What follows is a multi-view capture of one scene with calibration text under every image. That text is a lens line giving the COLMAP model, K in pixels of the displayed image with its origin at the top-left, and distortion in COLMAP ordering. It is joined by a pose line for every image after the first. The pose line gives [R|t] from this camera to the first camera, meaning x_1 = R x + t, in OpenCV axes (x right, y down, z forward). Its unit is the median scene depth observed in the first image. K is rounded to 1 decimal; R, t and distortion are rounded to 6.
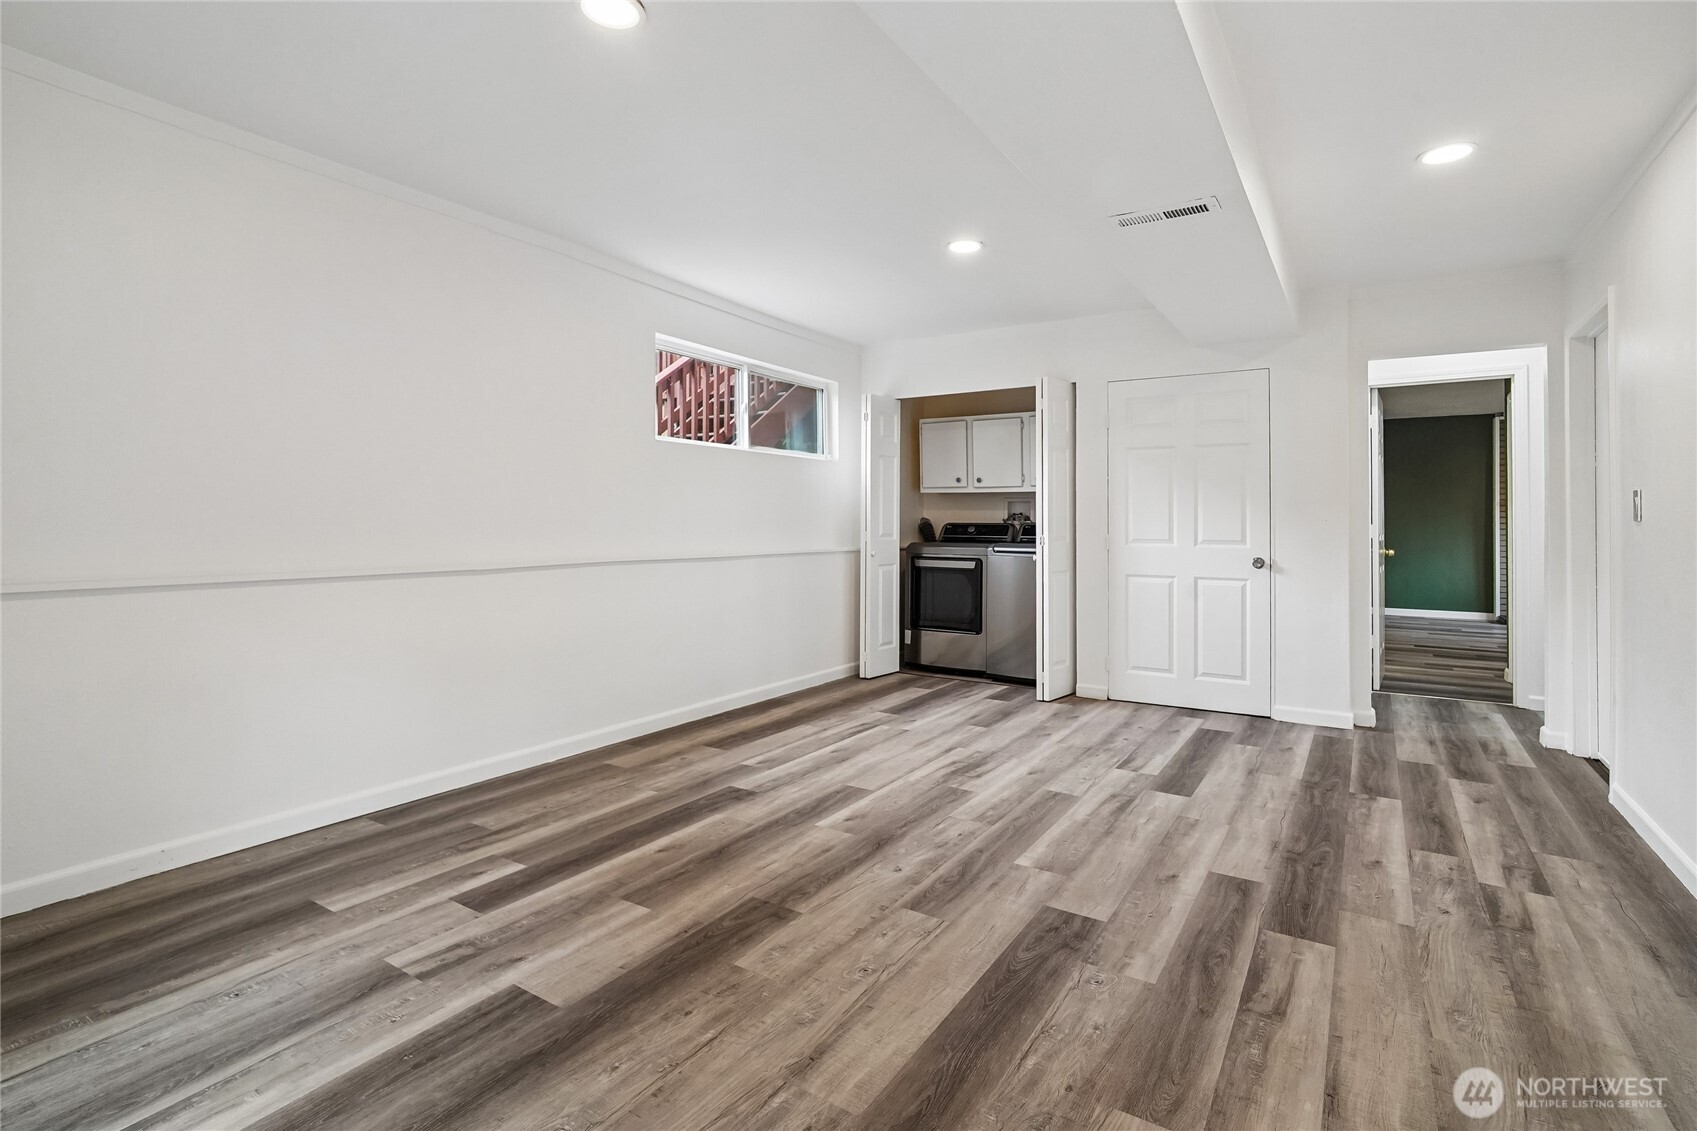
lens RADIAL K [[804.9, 0, 855.0], [0, 804.9, 556.6], [0, 0, 1]] dist [-0.024298, 0.013968]
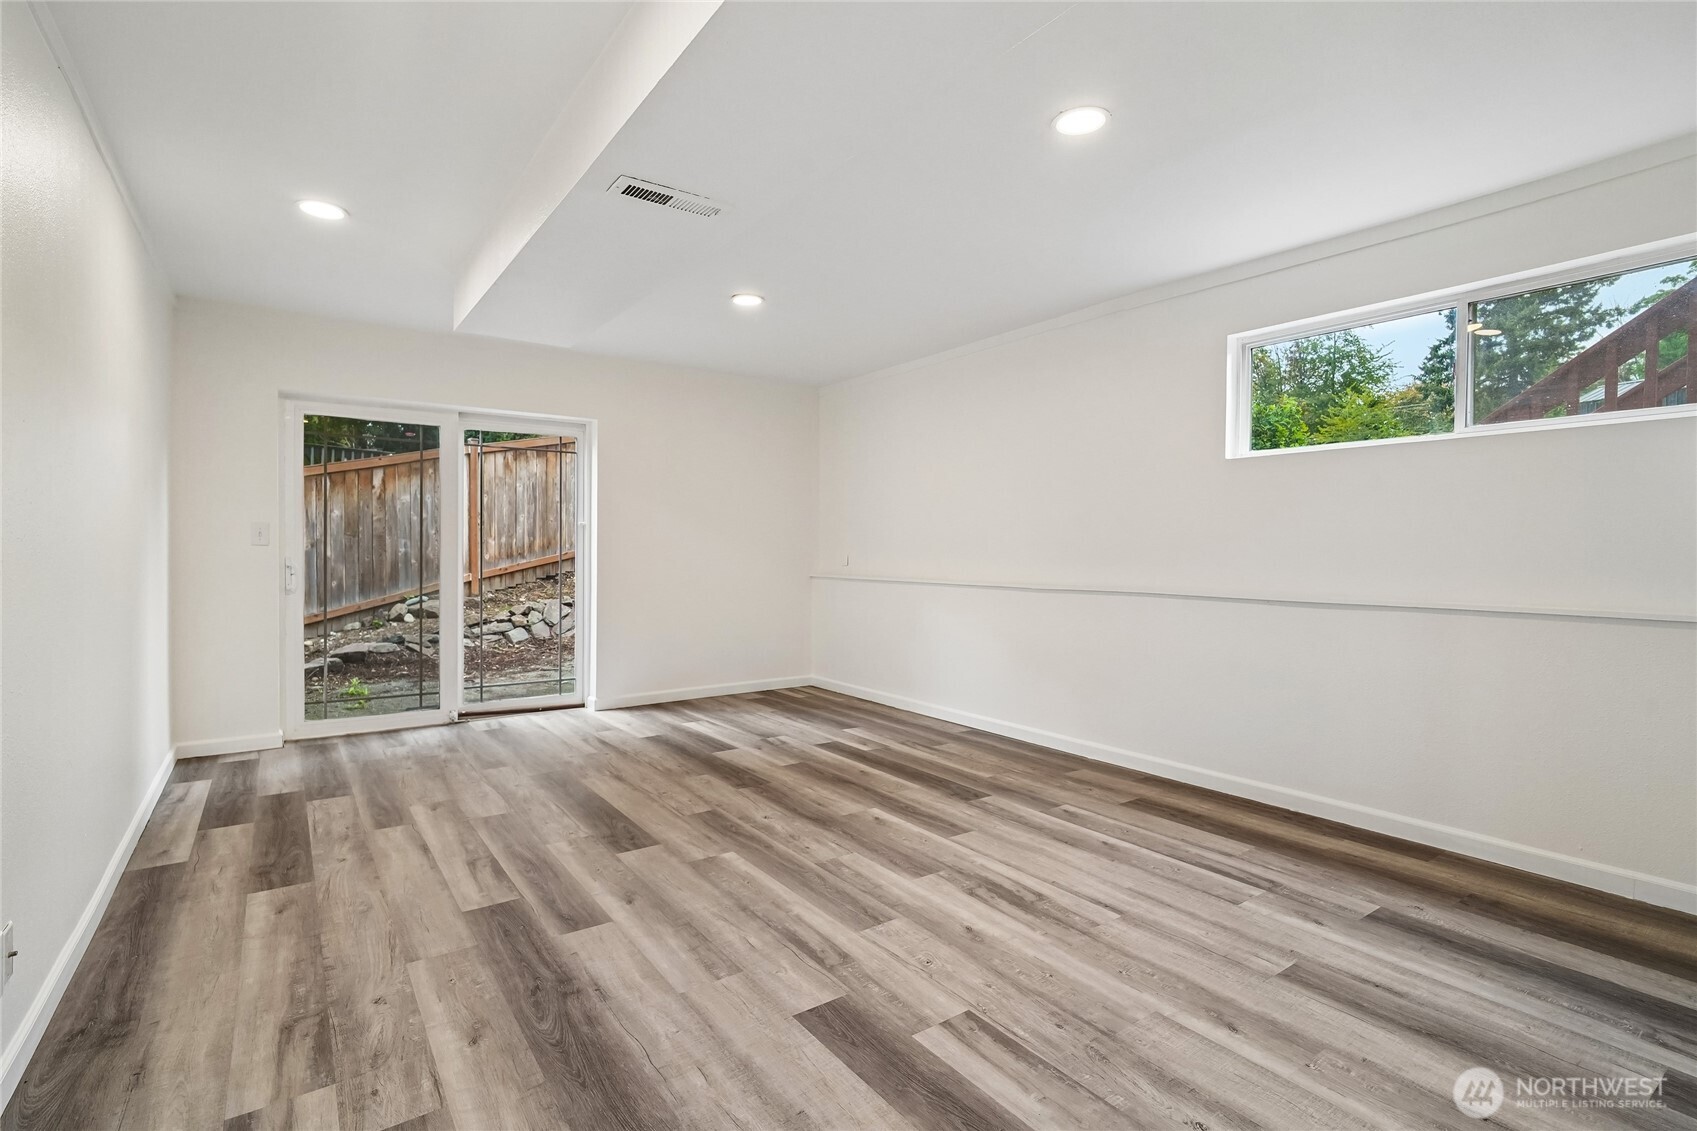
lens RADIAL K [[804.9, 0, 855.0], [0, 804.9, 556.6], [0, 0, 1]] dist [-0.024298, 0.013968]
pose [[-0.362782, 0.001207, -0.931873, 1.230980], [-0.048534, 0.998618, 0.020187, -0.066617], [0.930609, 0.052551, -0.362222, 1.603394]]
